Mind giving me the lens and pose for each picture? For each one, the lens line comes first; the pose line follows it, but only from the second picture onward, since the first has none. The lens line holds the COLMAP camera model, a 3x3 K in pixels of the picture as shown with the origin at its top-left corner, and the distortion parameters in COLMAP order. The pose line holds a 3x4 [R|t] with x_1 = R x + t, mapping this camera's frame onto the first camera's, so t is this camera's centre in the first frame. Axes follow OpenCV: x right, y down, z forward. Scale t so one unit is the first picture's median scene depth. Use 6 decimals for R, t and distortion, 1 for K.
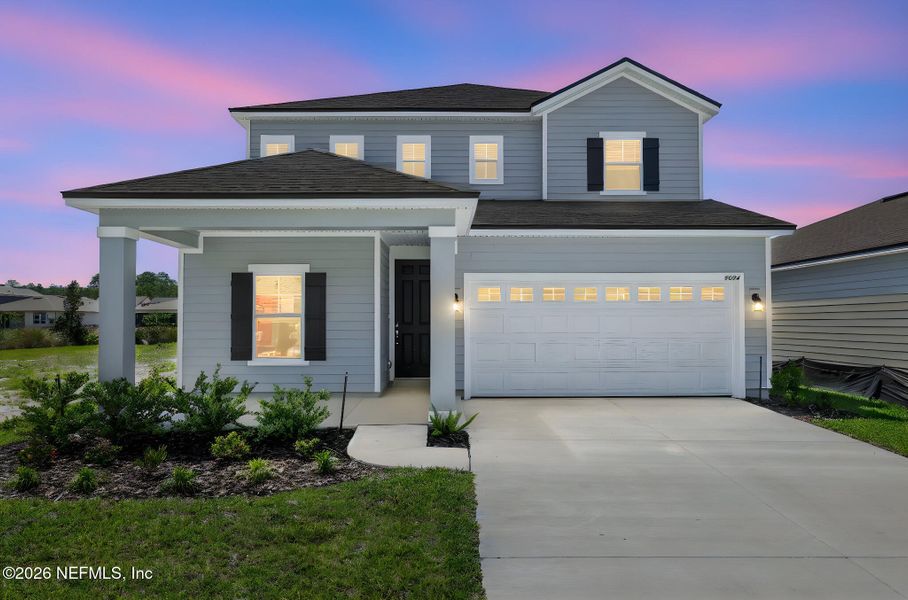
lens RADIAL K [[750.5, 0, 456.2], [0, 750.5, 295.7], [0, 0, 1]] dist [0.004423, 0.002603]
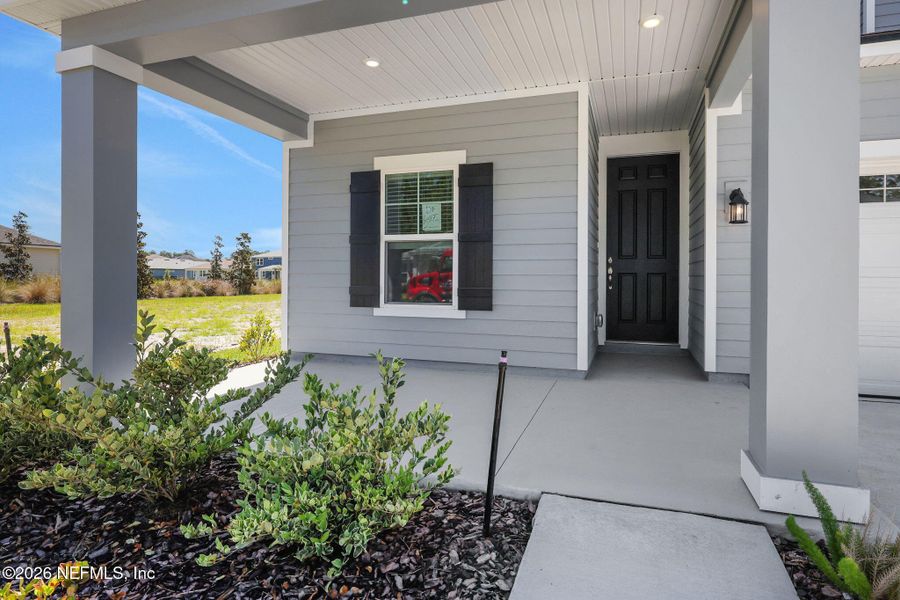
lens RADIAL K [[507.1, 0, 437.5], [0, 507.1, 280.2], [0, 0, 1]] dist [0.001877, 0.002843]
pose [[0.937487, 0.006696, -0.347955, -0.075288], [0.002664, 0.999647, 0.026416, 0.051227], [0.348009, -0.025692, 0.937139, 0.610660]]
